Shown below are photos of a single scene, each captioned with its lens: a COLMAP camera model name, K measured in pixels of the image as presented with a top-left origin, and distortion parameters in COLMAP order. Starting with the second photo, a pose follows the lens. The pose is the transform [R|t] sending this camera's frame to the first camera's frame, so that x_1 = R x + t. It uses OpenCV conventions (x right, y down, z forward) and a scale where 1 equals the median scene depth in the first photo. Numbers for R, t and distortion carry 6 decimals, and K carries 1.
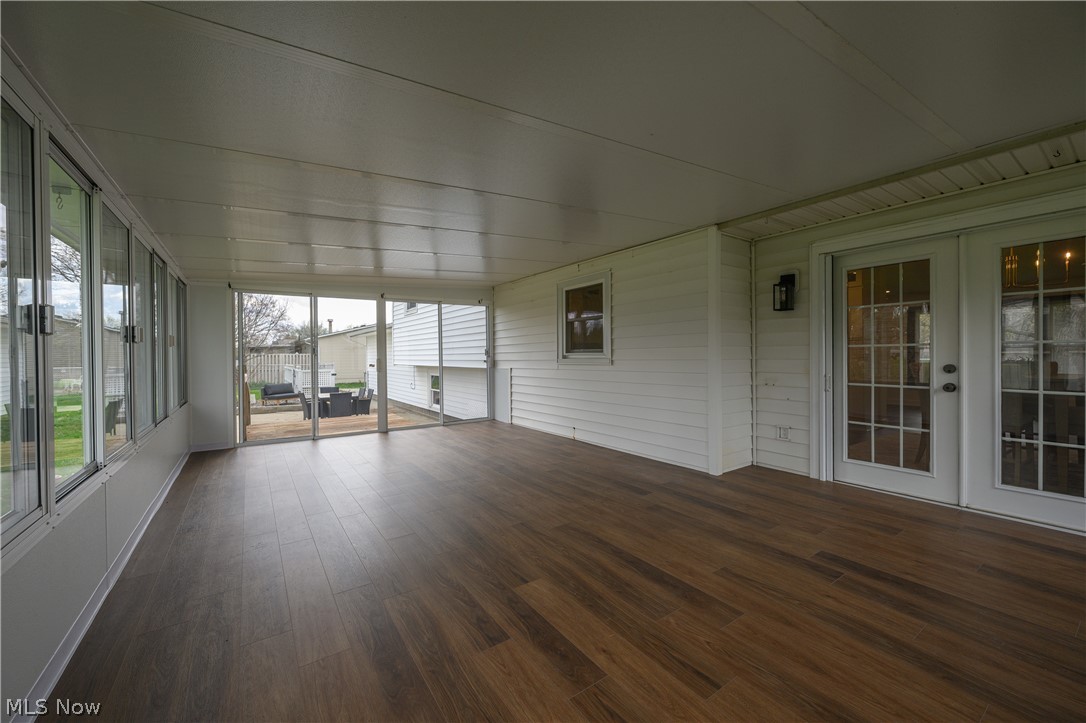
lens RADIAL K [[427.6, 0, 541.8], [0, 427.6, 358.6], [0, 0, 1]] dist [-0.002721, 0.000995]
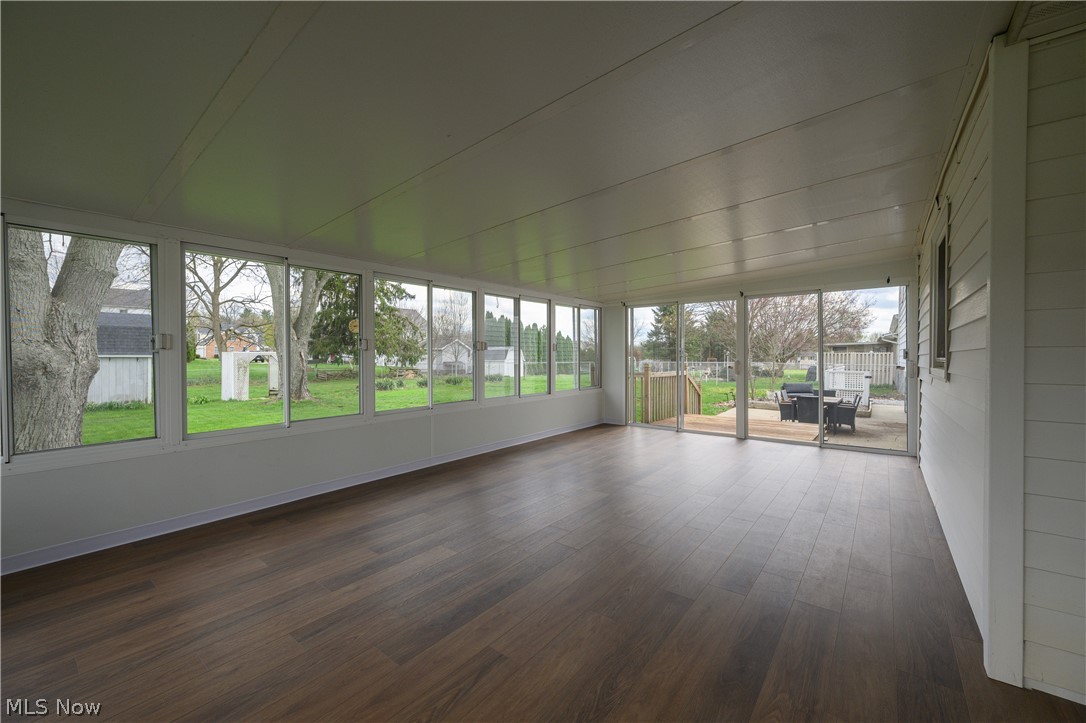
lens RADIAL K [[427.6, 0, 542.0], [0, 427.6, 361.0], [0, 0, 1]] dist [-0.002721, 0.000995]
pose [[0.286236, 0.018320, -0.957984, 0.506314], [-0.008448, 0.999827, 0.016596, -0.013504], [0.958122, 0.003342, 0.286341, 0.378510]]
